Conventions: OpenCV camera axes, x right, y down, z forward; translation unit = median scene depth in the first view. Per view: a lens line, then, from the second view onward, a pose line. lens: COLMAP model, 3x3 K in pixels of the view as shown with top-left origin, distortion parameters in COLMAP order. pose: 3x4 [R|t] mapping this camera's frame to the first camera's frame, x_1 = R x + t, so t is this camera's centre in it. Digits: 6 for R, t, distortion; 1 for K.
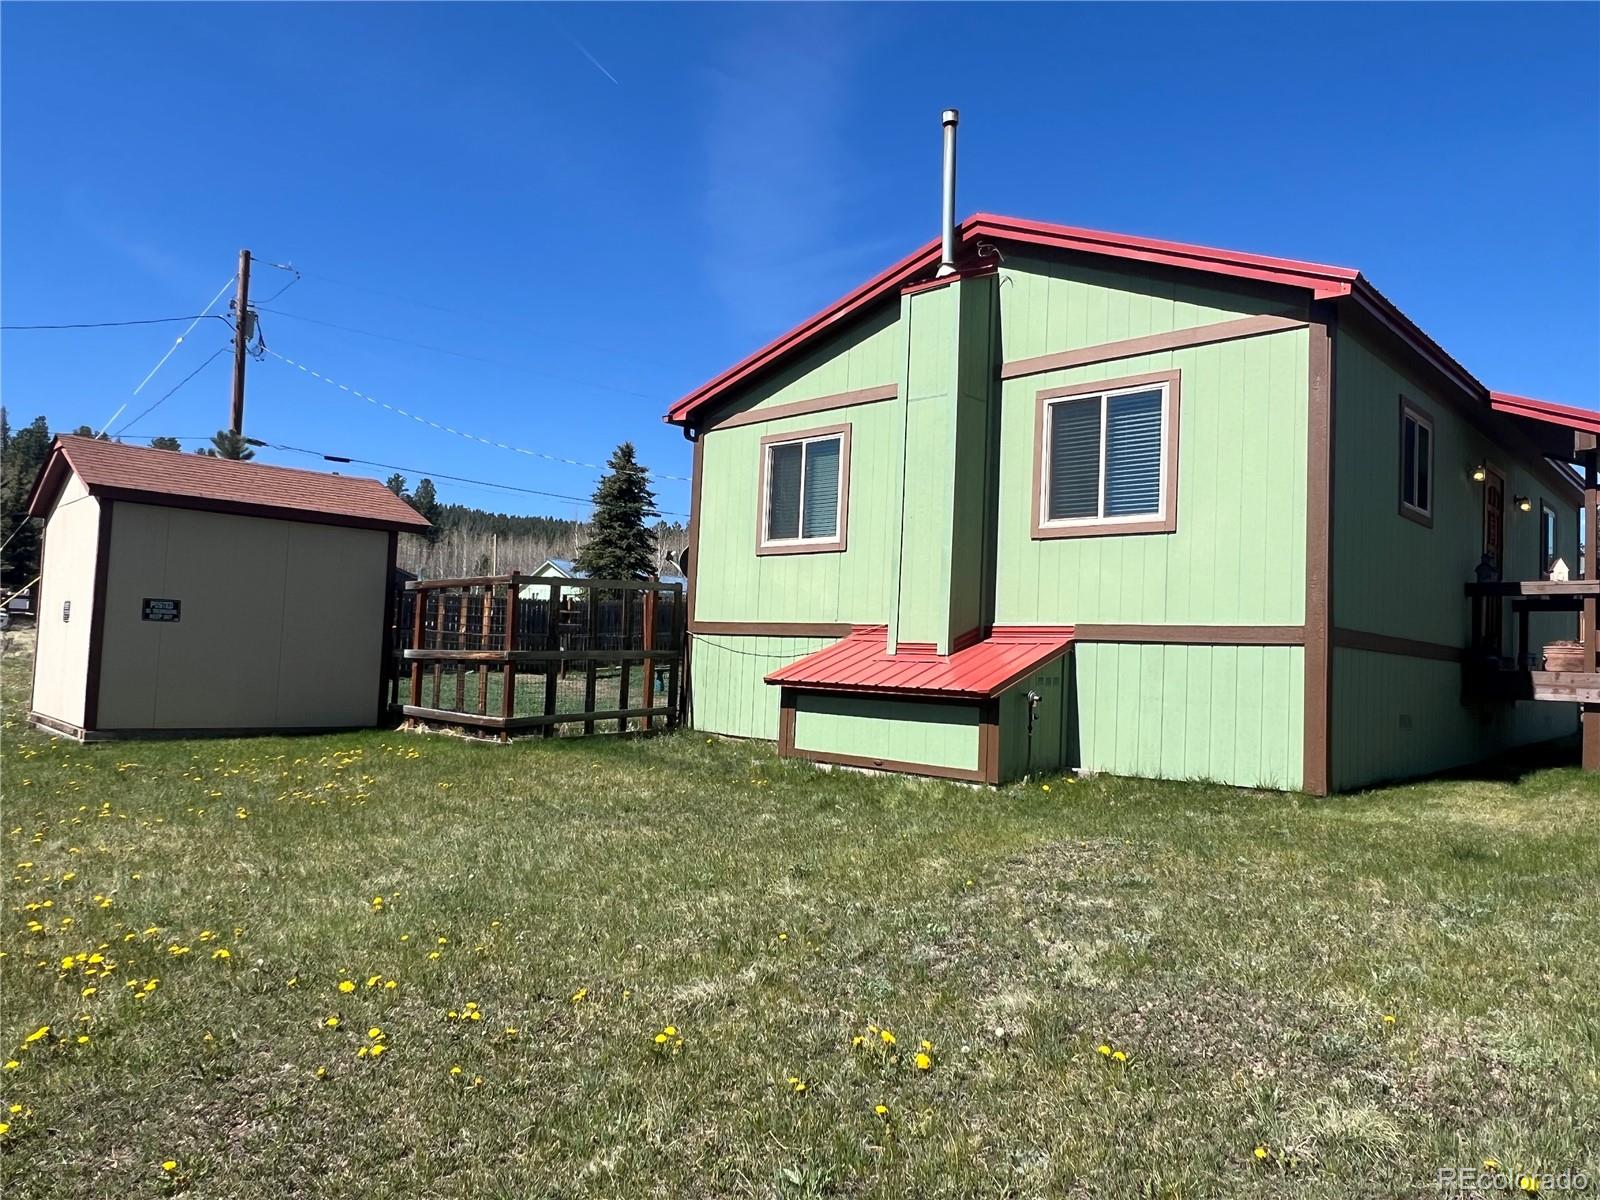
lens RADIAL K [[1089.4, 0, 800.0], [0, 1089.4, 600.0], [0, 0, 1]] dist [0.000294, 0.000886]
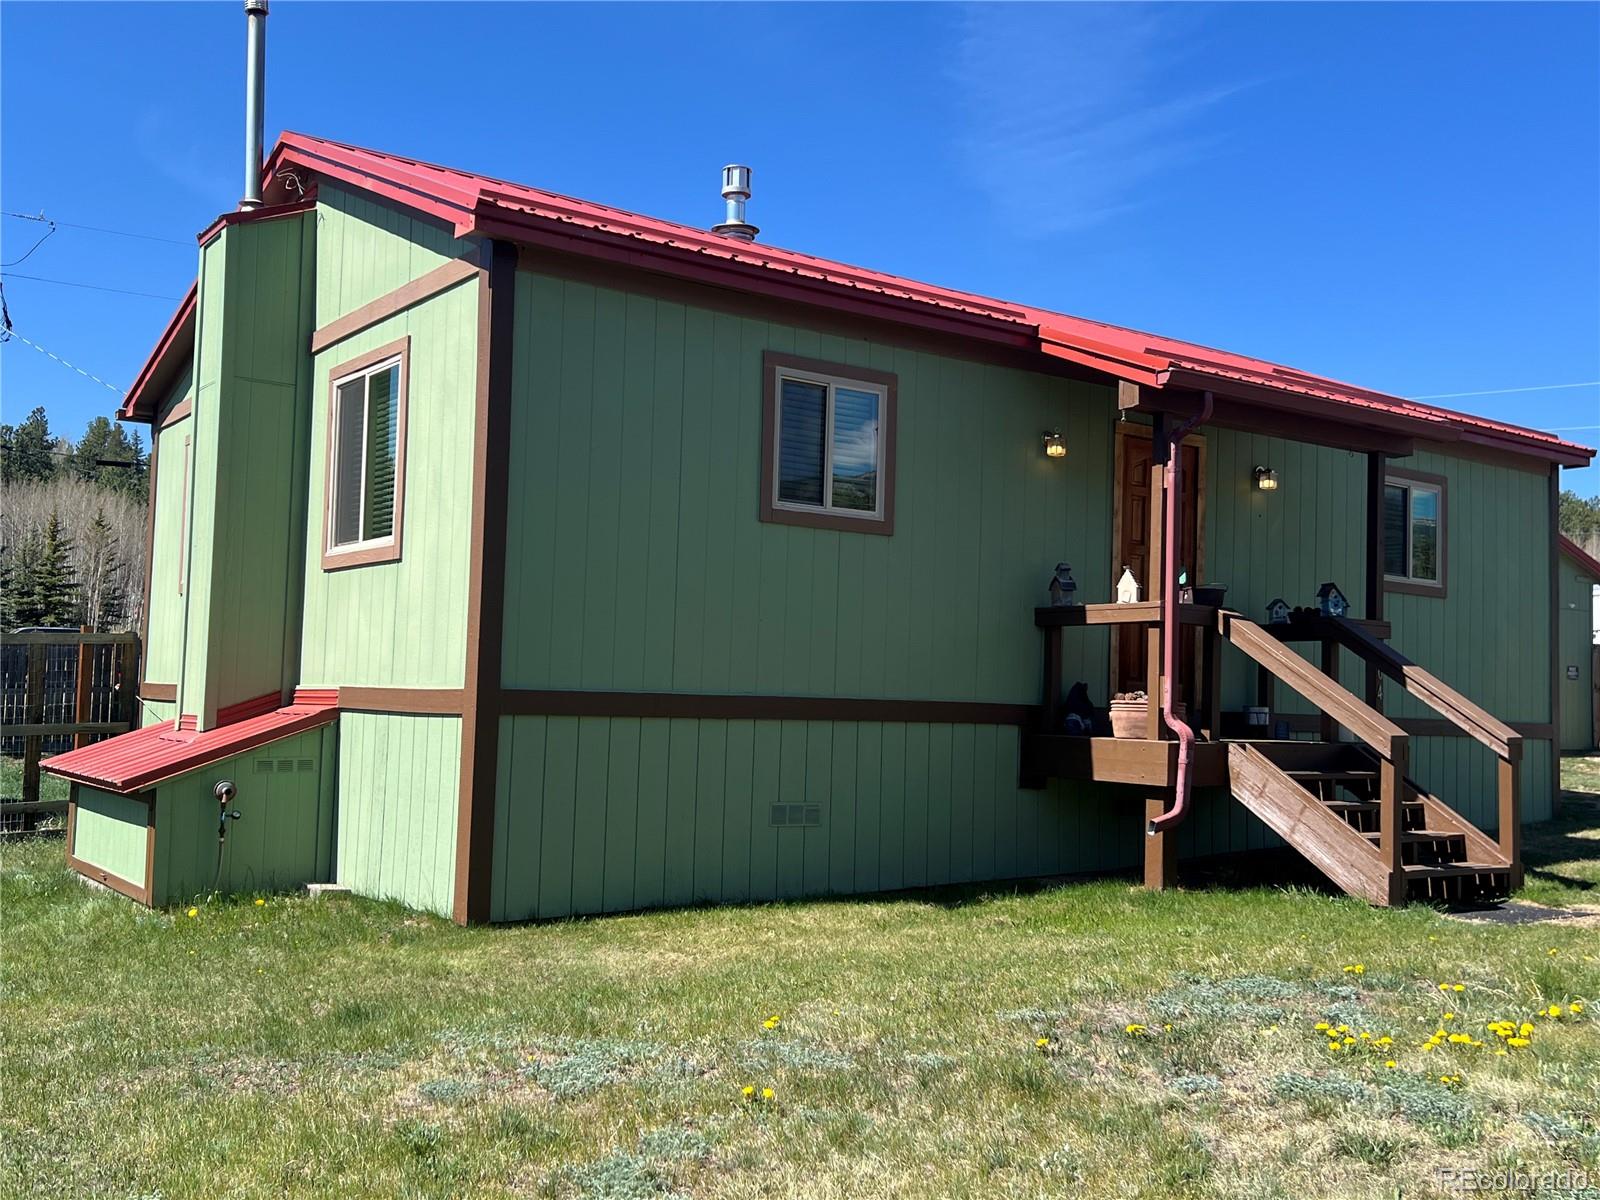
lens RADIAL K [[1567.7, 0, 784.3], [0, 1567.7, 608.7], [0, 0, 1]] dist [0.078840, -0.131701]
pose [[0.981911, -0.029460, -0.187036, 0.725038], [0.027980, 0.999553, -0.010550, -0.010560], [0.187263, 0.005126, 0.982296, 0.010320]]
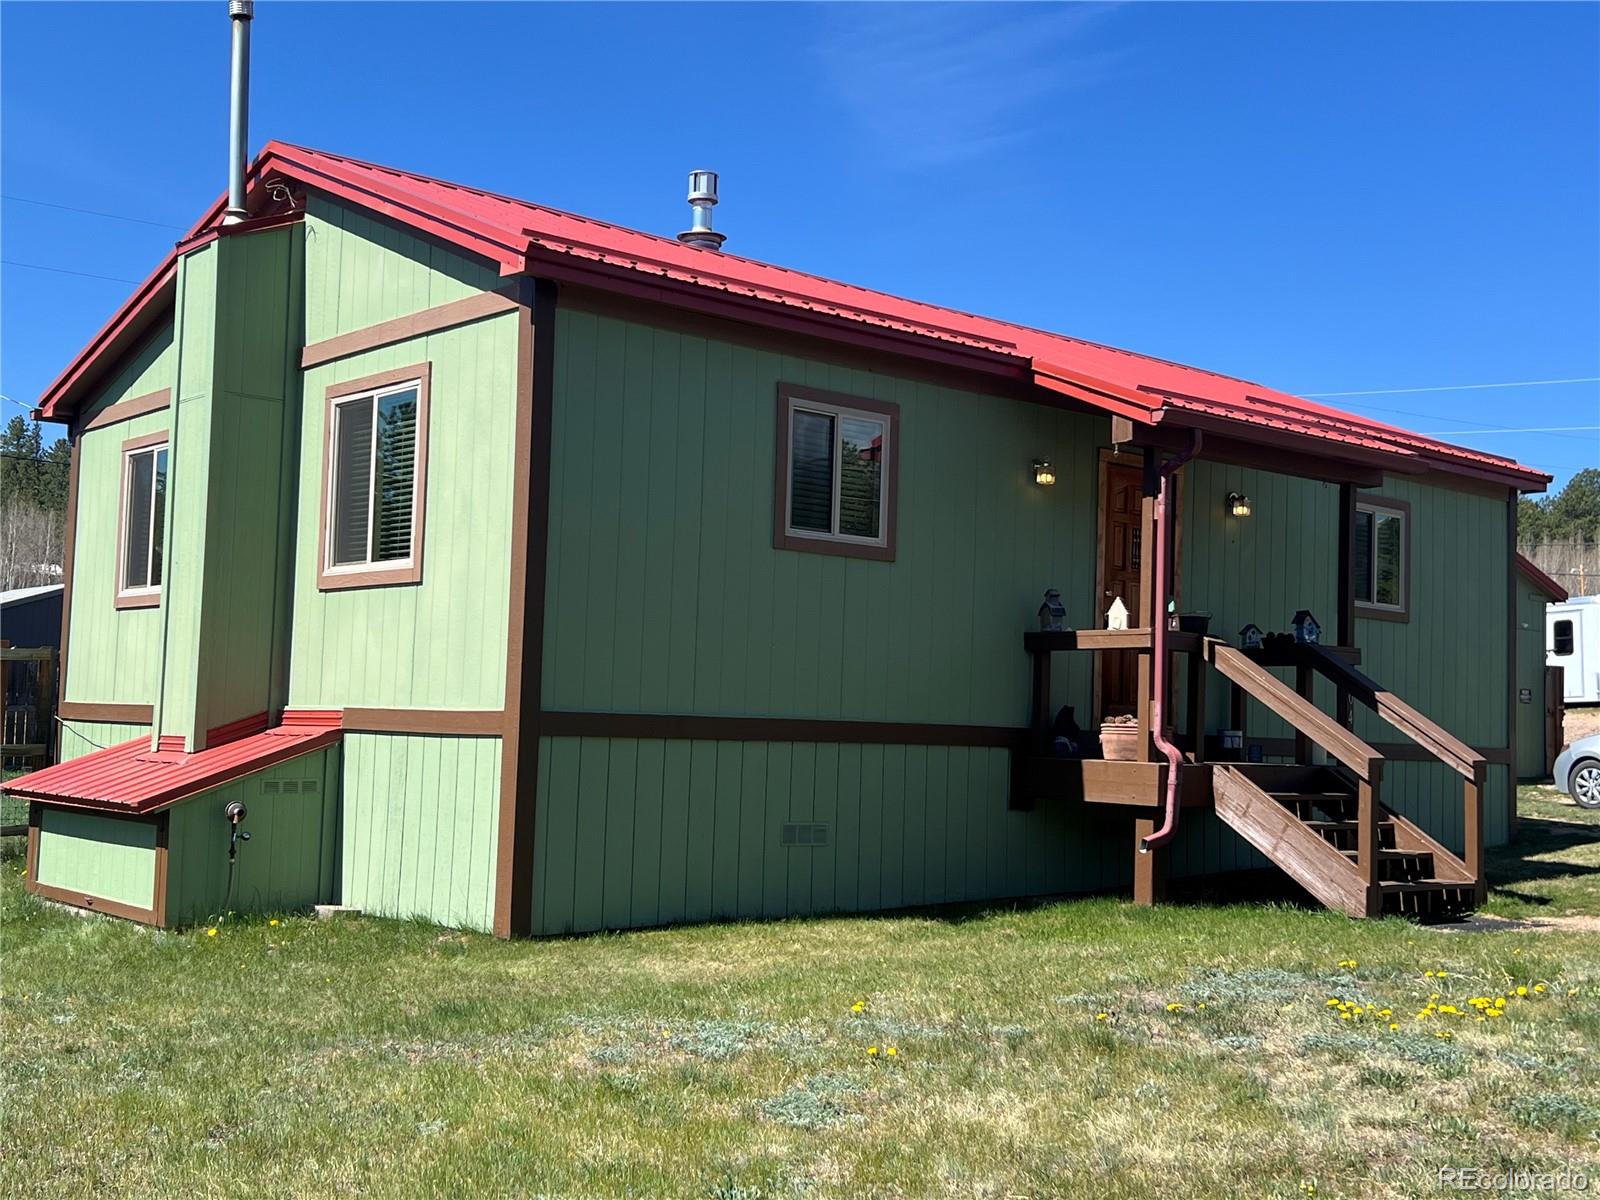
lens RADIAL K [[1837.1, 0, 792.9], [0, 1837.1, 603.3], [0, 0, 1]] dist [0.141527, -0.348724]
pose [[0.994833, -0.021896, -0.099136, 0.657637], [0.020551, 0.999683, -0.014568, -0.023104], [0.099423, 0.012456, 0.994967, -0.203820]]
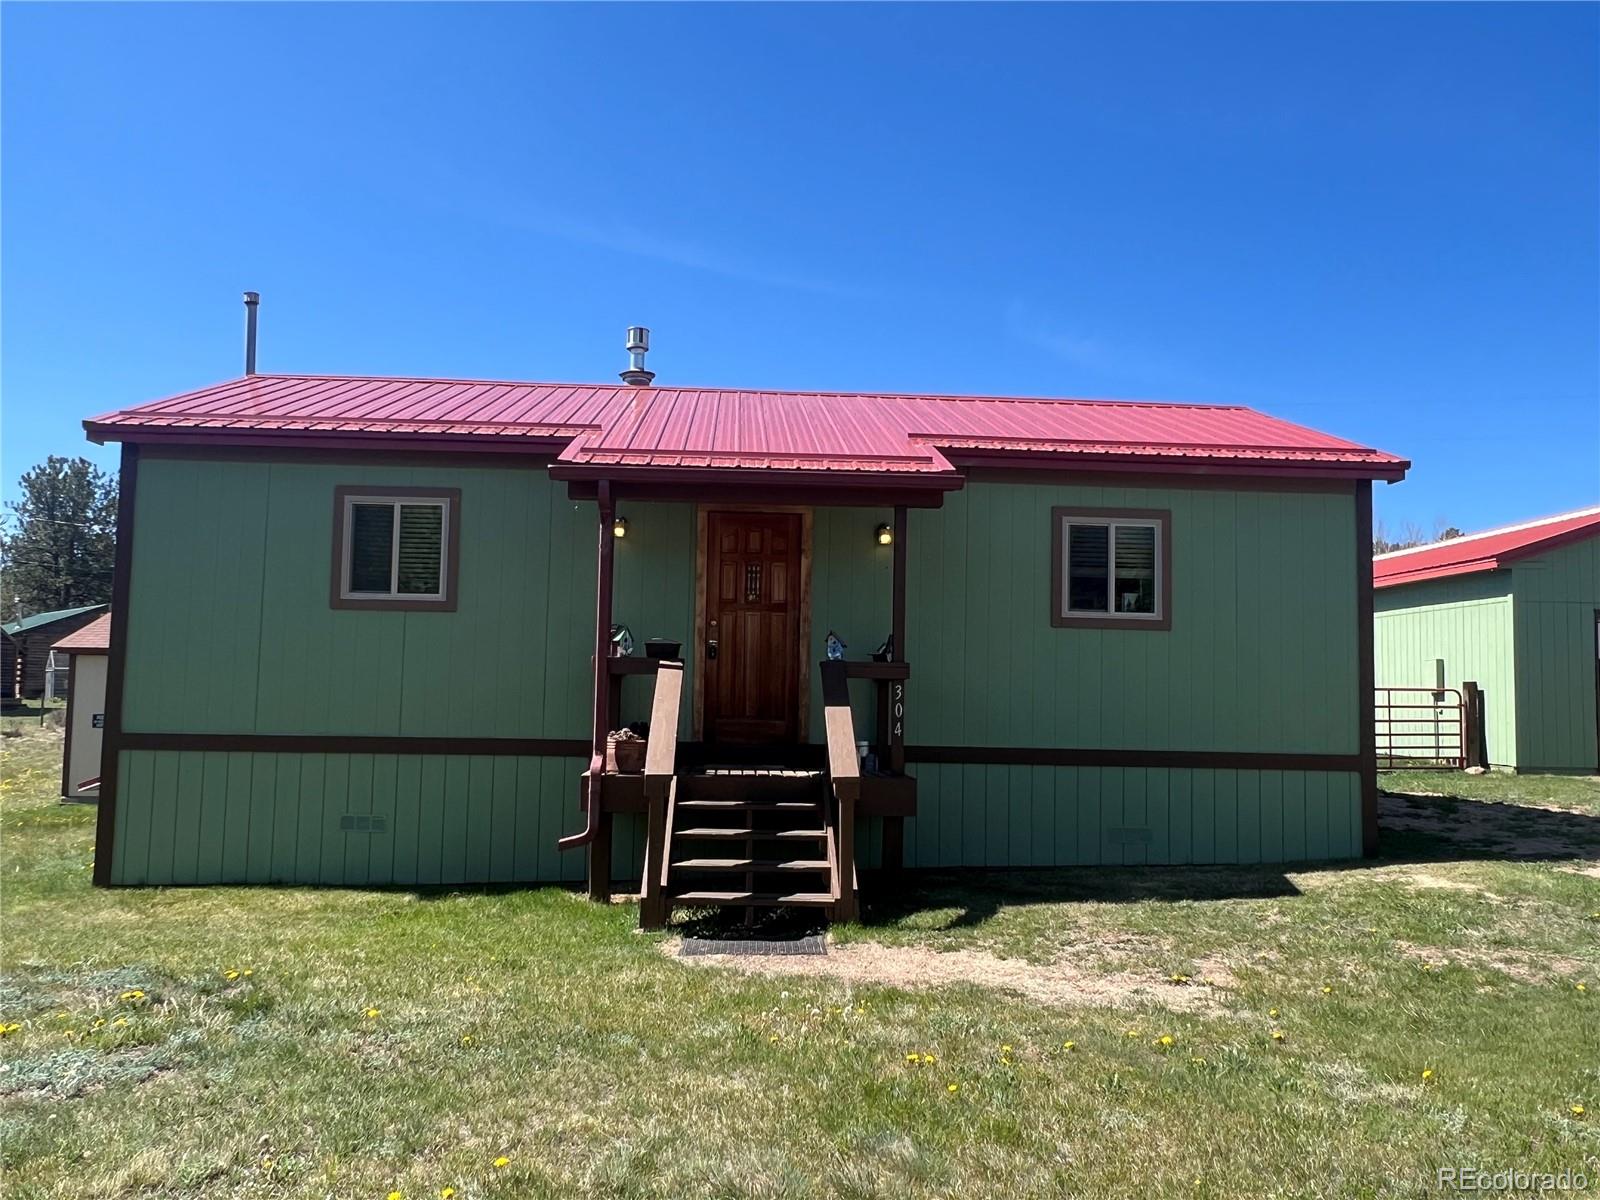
lens RADIAL K [[1193.0, 0, 784.1], [0, 1193.0, 600.7], [0, 0, 1]] dist [0.002798, -0.002385]
pose [[0.721769, -0.086741, -0.686677, 1.516330], [0.054317, 0.996155, -0.068741, 0.009288], [0.689999, 0.012317, 0.723705, 0.490256]]
